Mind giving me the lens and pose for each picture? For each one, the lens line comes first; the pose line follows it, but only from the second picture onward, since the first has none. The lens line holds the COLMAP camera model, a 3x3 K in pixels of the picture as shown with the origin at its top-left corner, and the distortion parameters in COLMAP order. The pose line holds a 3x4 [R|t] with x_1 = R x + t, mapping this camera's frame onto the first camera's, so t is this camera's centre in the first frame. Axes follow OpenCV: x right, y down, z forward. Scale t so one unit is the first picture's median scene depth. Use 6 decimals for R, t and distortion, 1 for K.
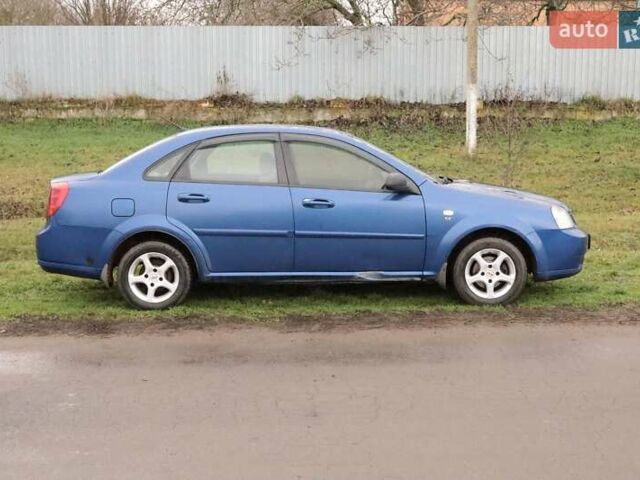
lens RADIAL K [[1041.4, 0, 320.1], [0, 1041.4, 240.1], [0, 0, 1]] dist [-0.003623, 0.000000]
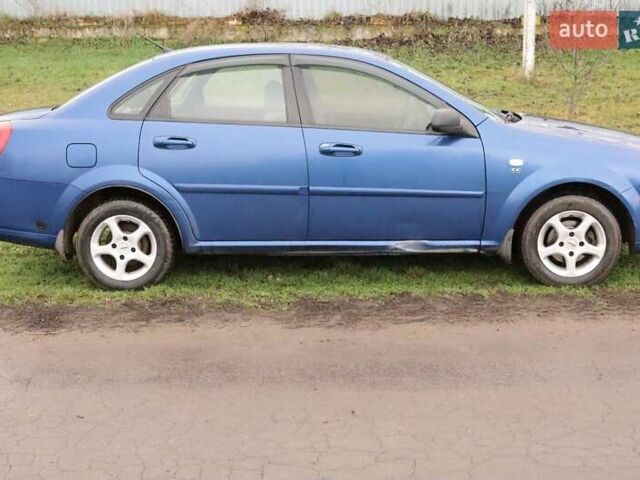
lens RADIAL K [[1041.4, 0, 319.8], [0, 1041.4, 239.9], [0, 0, 1]] dist [-0.003623, 0.000000]
pose [[0.999090, 0.002869, -0.042547, 0.015077], [0.000341, 0.997165, 0.075250, -0.026611], [0.042643, -0.075196, 0.996257, 0.249468]]
